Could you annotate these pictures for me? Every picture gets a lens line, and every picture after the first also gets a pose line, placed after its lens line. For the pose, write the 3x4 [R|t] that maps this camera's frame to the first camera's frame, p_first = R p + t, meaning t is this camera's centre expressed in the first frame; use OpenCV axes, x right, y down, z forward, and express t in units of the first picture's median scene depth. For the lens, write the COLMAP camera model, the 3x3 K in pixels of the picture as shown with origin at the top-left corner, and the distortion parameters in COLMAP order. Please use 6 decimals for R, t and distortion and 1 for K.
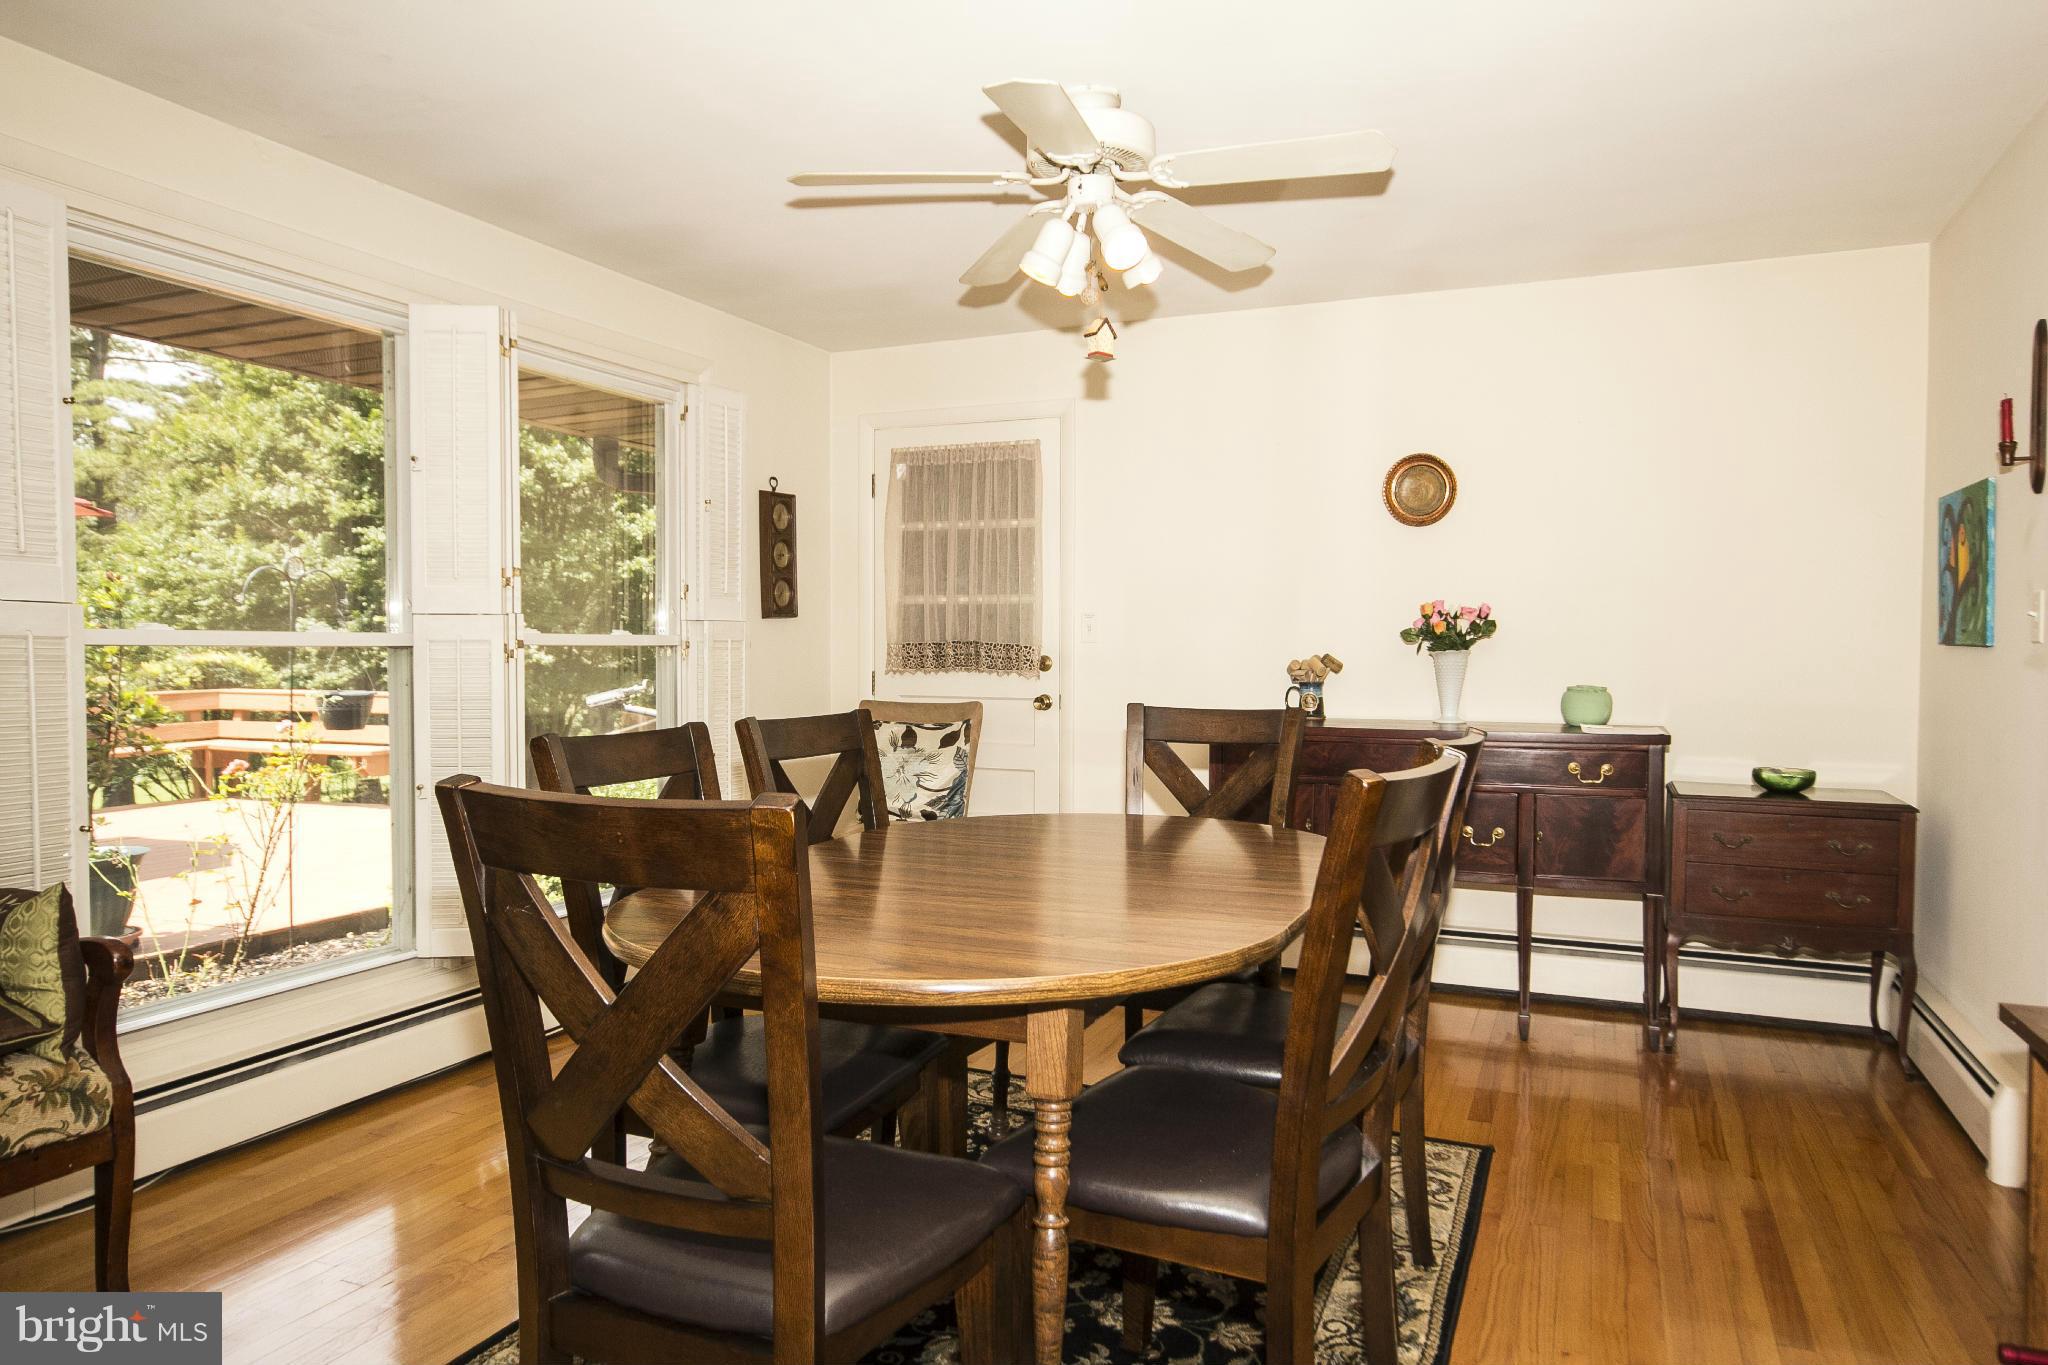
lens RADIAL K [[1270.9, 0, 1023.4], [0, 1270.9, 689.1], [0, 0, 1]] dist [0.006307, 0.002909]
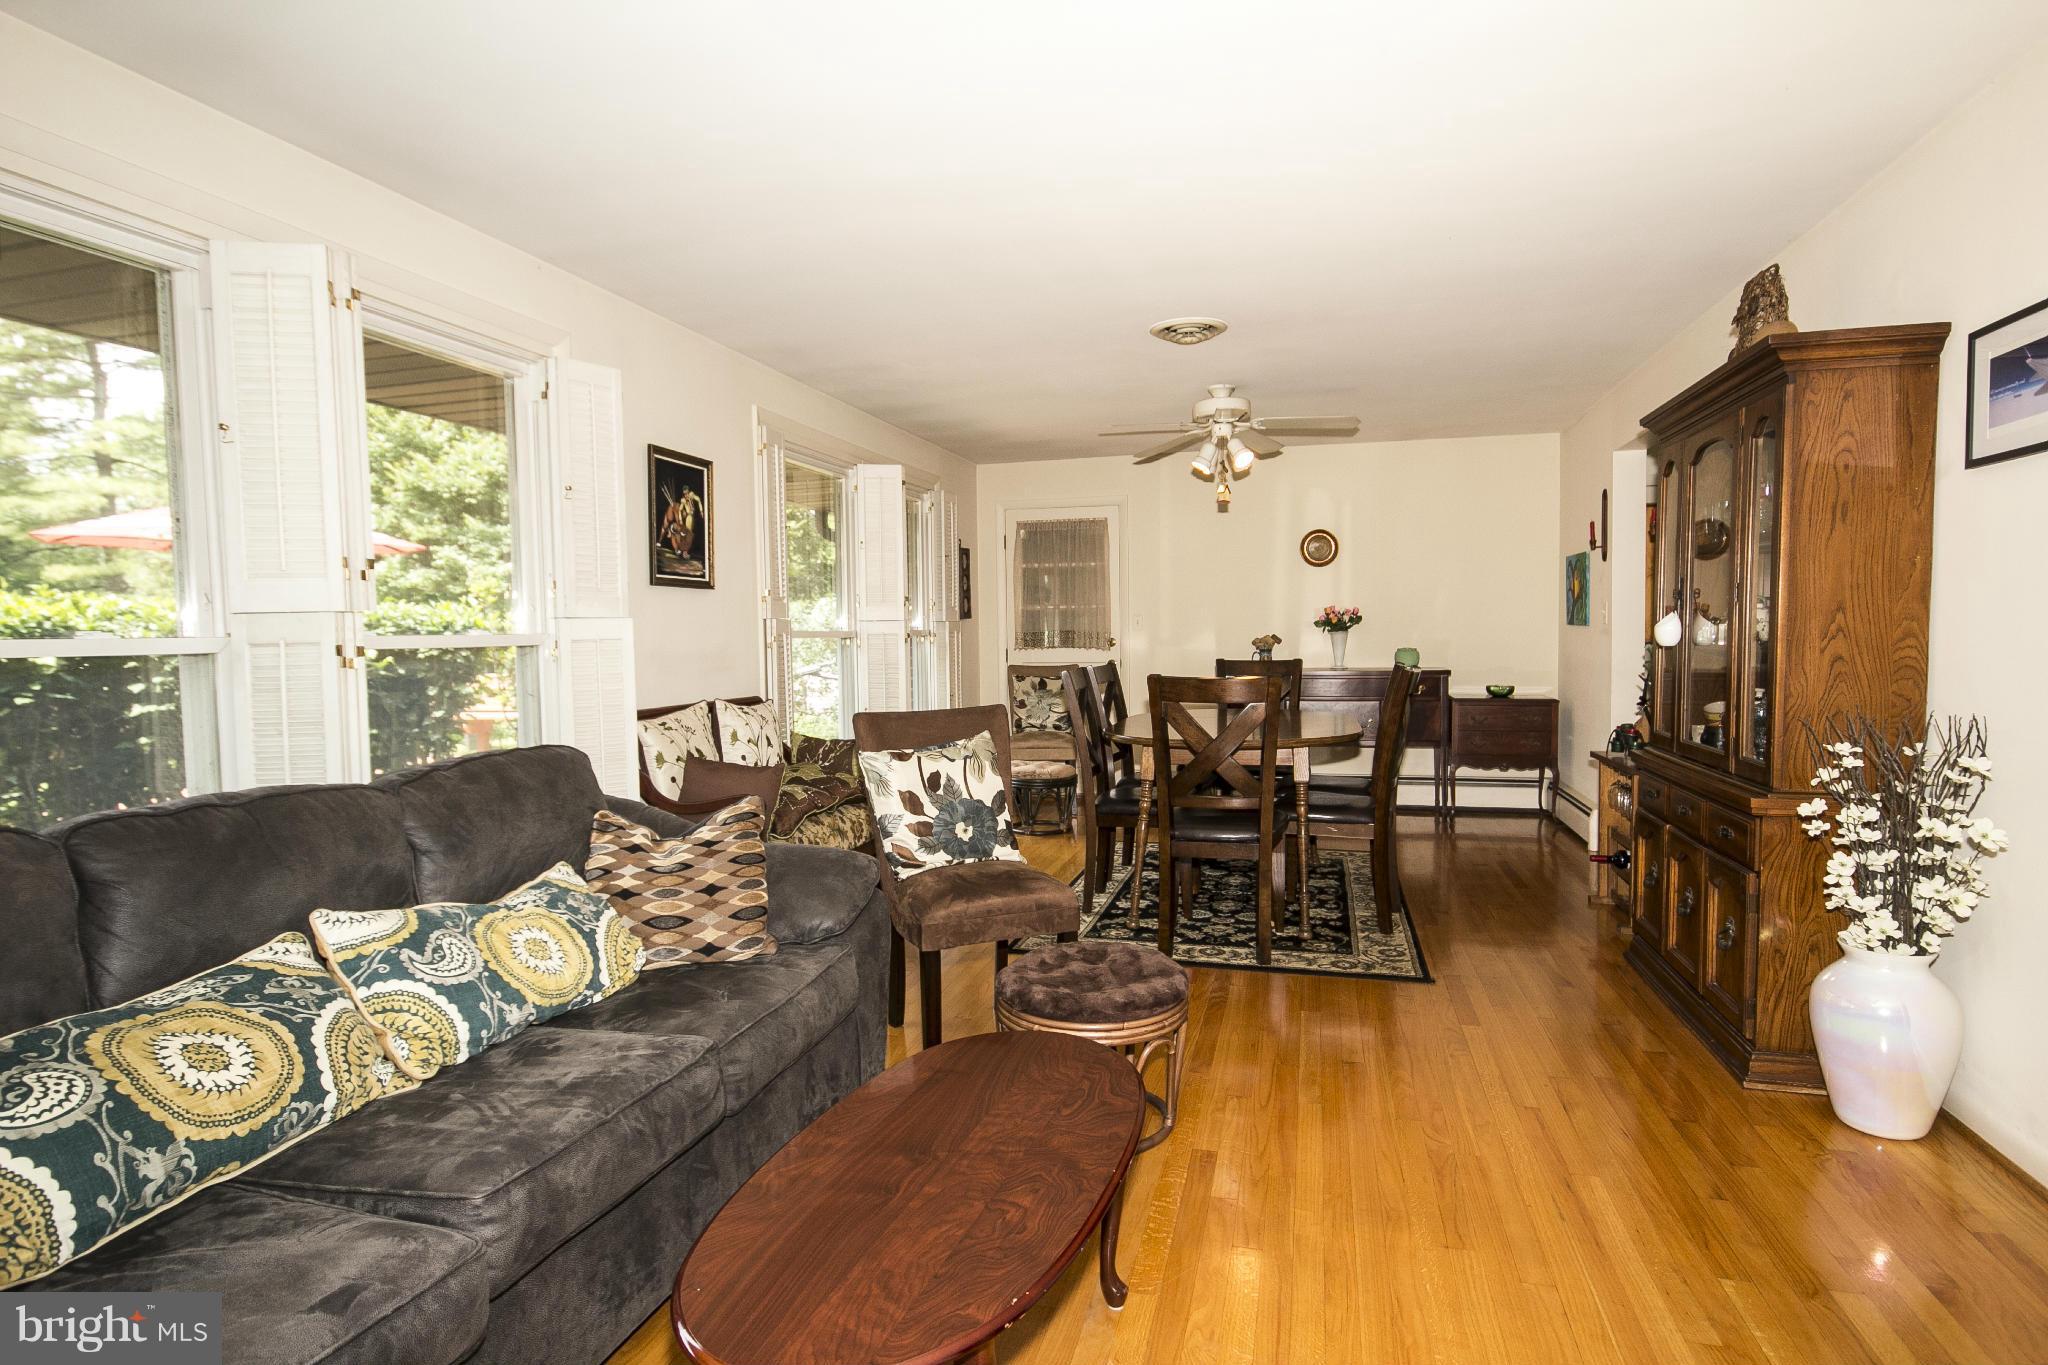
lens RADIAL K [[997.1, 0, 1029.9], [0, 997.1, 677.1], [0, 0, 1]] dist [0.000616, 0.000072]
pose [[0.990911, -0.023061, 0.132524, -0.362503], [0.021184, 0.999655, 0.015557, 0.006934], [-0.132837, -0.012608, 0.991058, -0.490873]]
